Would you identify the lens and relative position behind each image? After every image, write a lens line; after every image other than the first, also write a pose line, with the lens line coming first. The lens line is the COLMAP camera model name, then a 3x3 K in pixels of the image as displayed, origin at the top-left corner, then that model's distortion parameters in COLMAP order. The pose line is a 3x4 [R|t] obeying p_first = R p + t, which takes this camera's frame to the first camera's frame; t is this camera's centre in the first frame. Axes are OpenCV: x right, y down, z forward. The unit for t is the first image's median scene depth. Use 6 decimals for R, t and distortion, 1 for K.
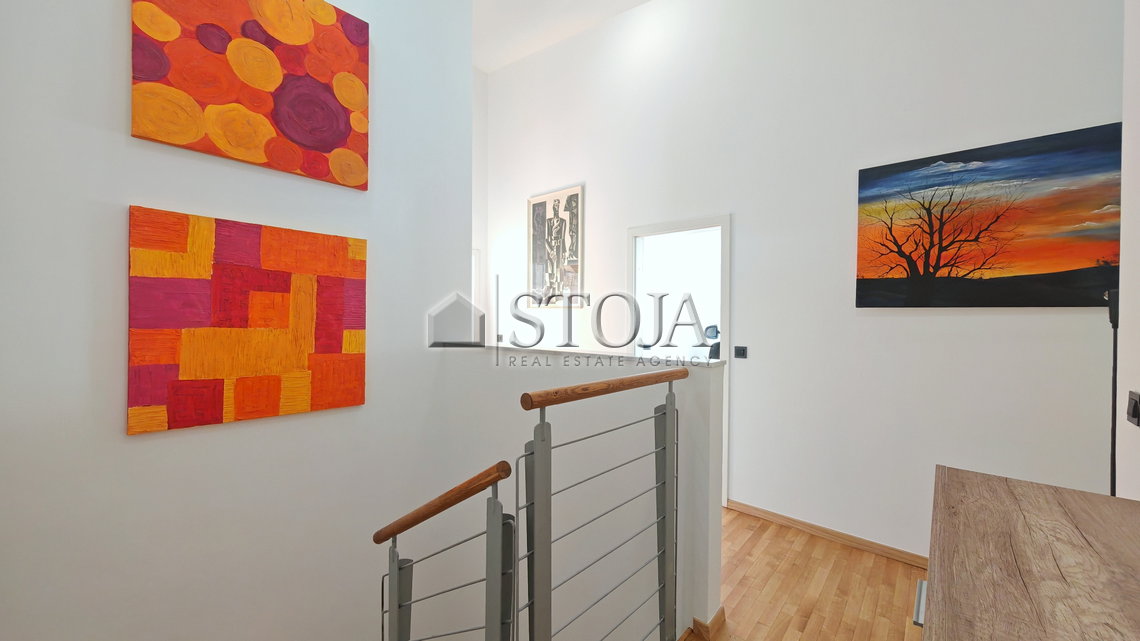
lens RADIAL K [[420.2, 0, 570.1], [0, 420.2, 320.0], [0, 0, 1]] dist [-0.005665, -0.000226]
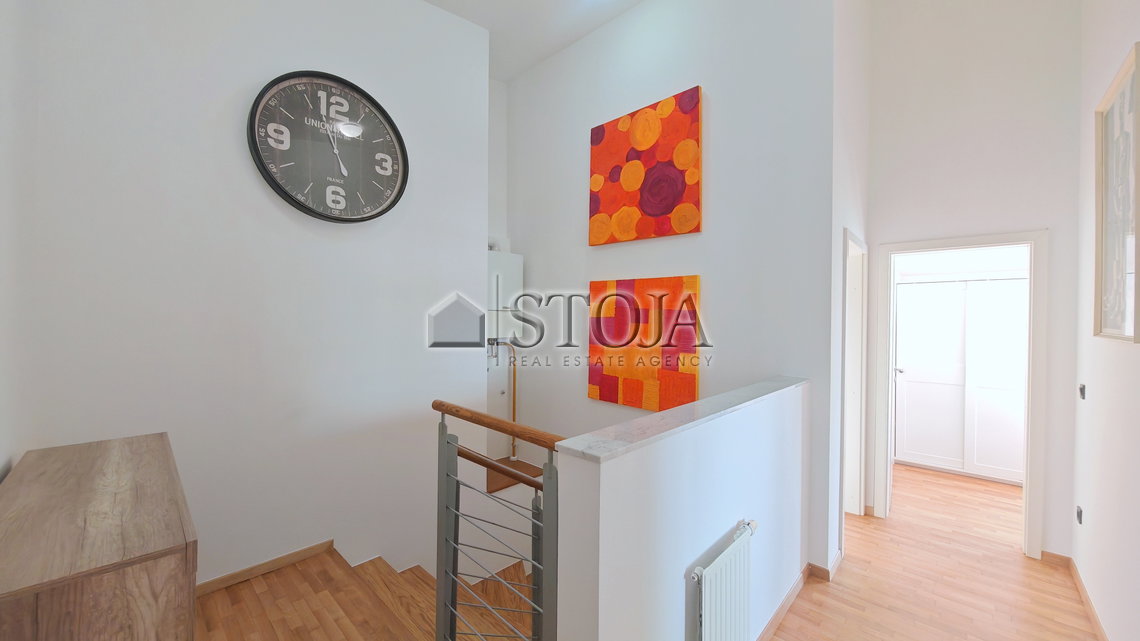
lens RADIAL K [[420.2, 0, 569.9], [0, 420.2, 318.5], [0, 0, 1]] dist [-0.005665, -0.000226]
pose [[-0.029944, -0.007836, -0.999521, 0.778821], [-0.014667, 0.999865, -0.007400, -0.069470], [0.999444, 0.014438, -0.030055, 0.806914]]
